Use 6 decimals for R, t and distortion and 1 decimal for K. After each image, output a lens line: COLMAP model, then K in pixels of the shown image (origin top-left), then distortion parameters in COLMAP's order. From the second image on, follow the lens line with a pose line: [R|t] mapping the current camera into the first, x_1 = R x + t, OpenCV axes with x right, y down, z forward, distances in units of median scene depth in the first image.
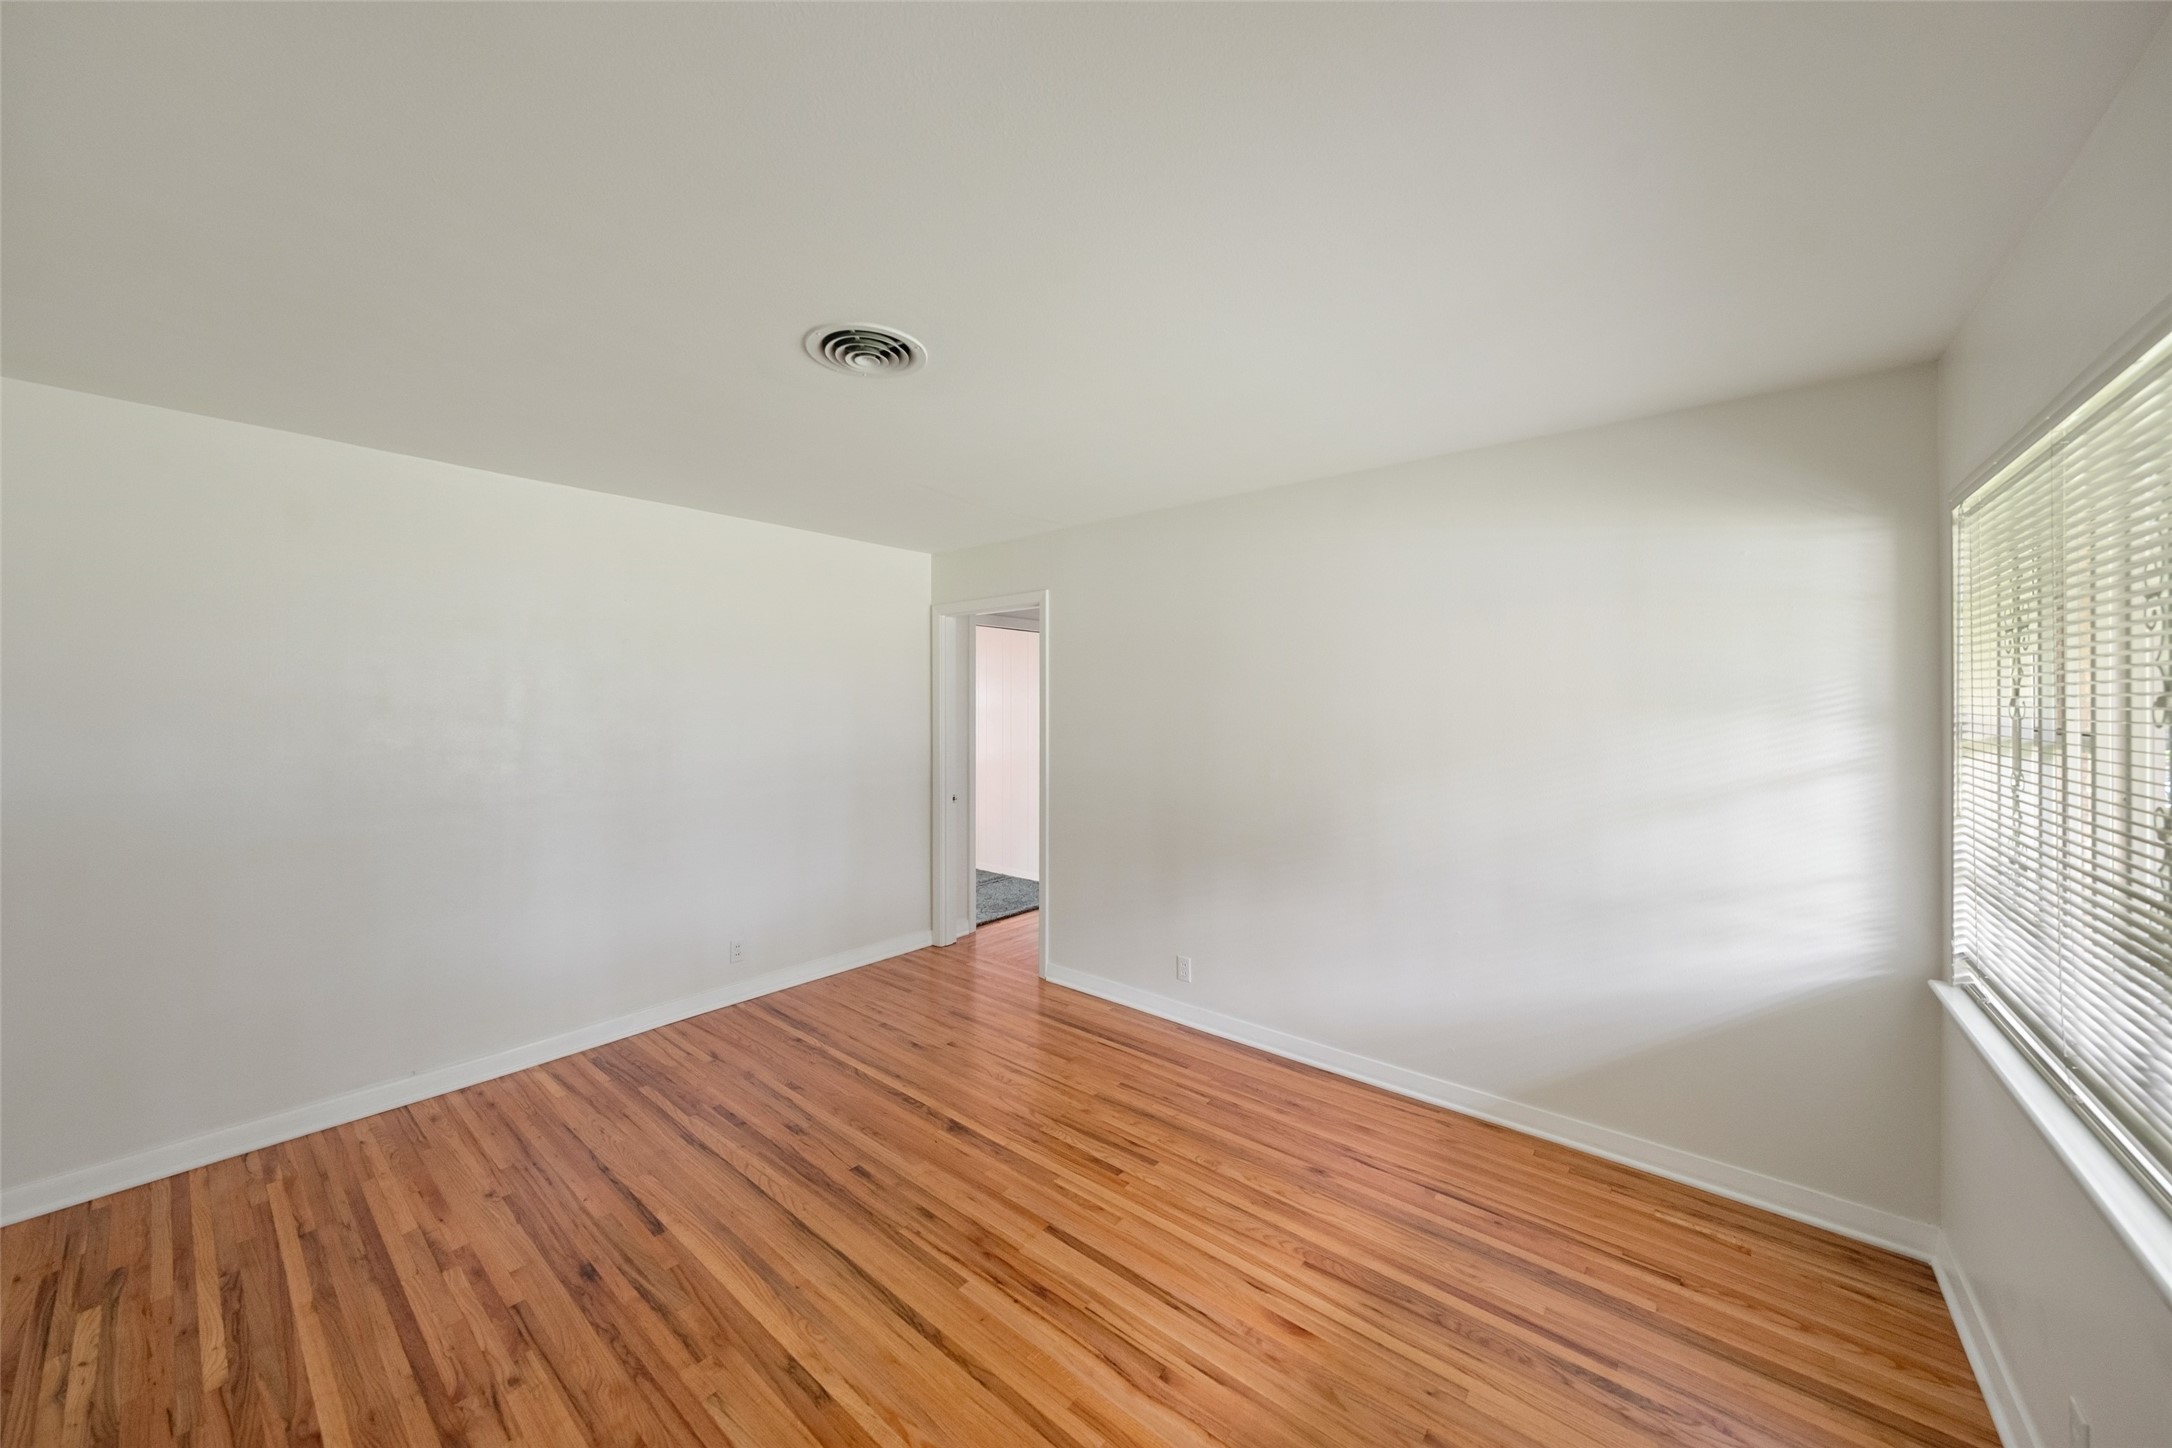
lens RADIAL K [[758.4, 0, 1059.0], [0, 758.4, 717.6], [0, 0, 1]] dist [-0.000540, 0.000096]
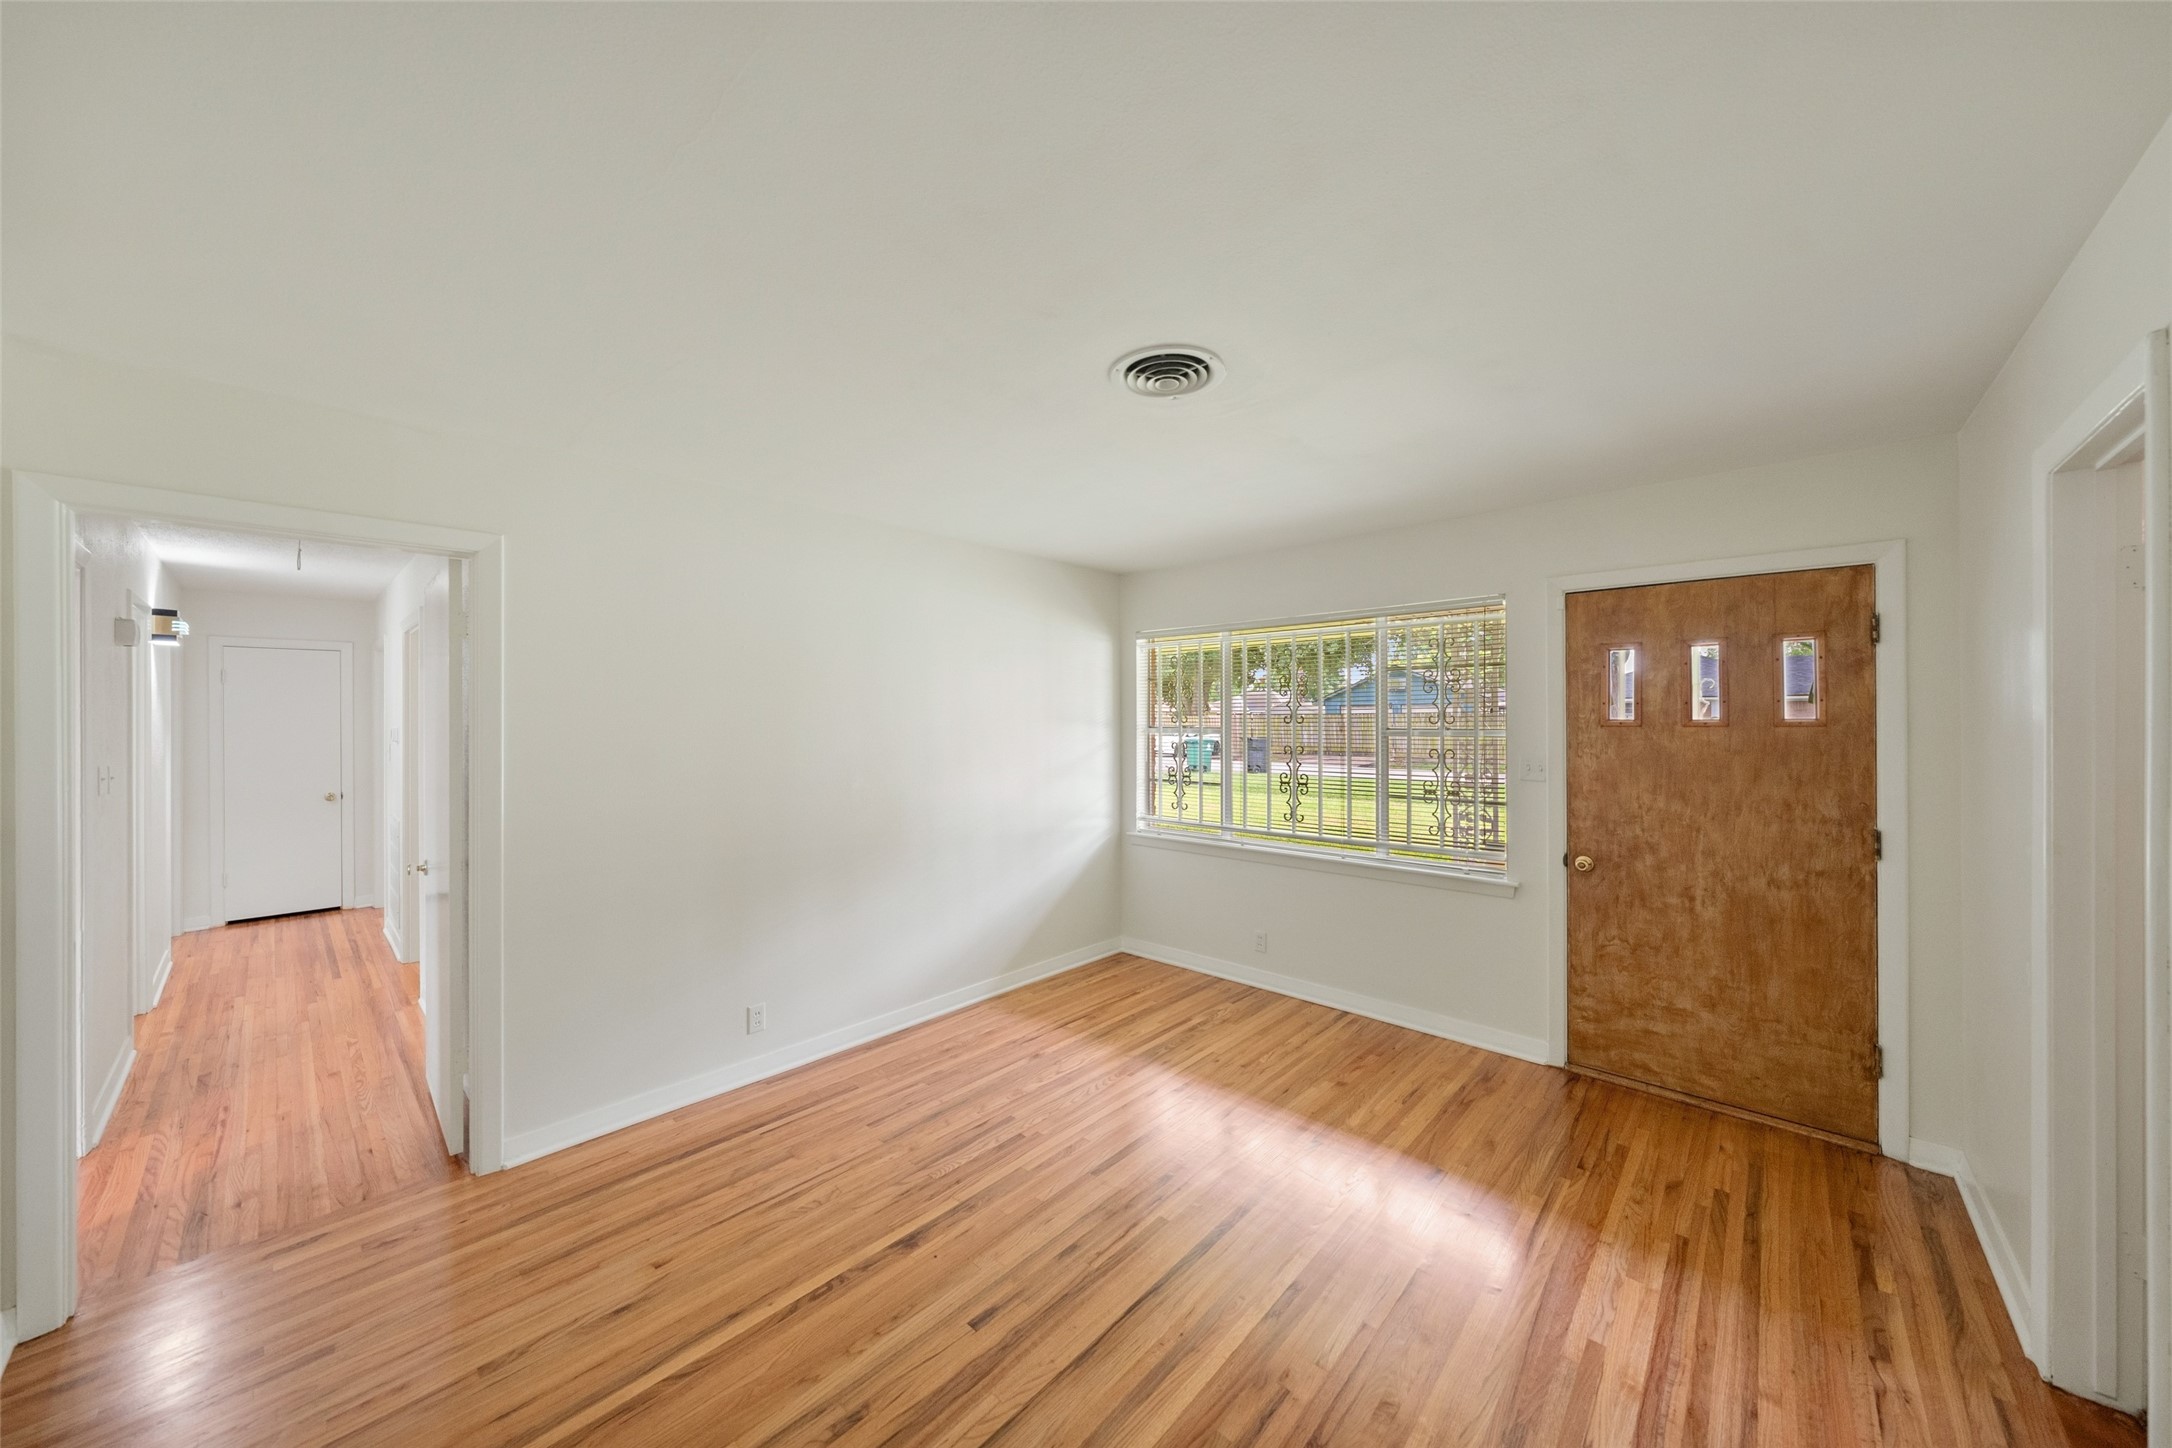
lens RADIAL K [[758.4, 0, 1059.0], [0, 758.4, 717.6], [0, 0, 1]] dist [-0.000540, 0.000096]
pose [[0.056148, -0.000804, 0.998422, -1.010510], [0.022915, 0.999737, -0.000484, -0.019721], [-0.998159, 0.022906, 0.056151, 0.839130]]
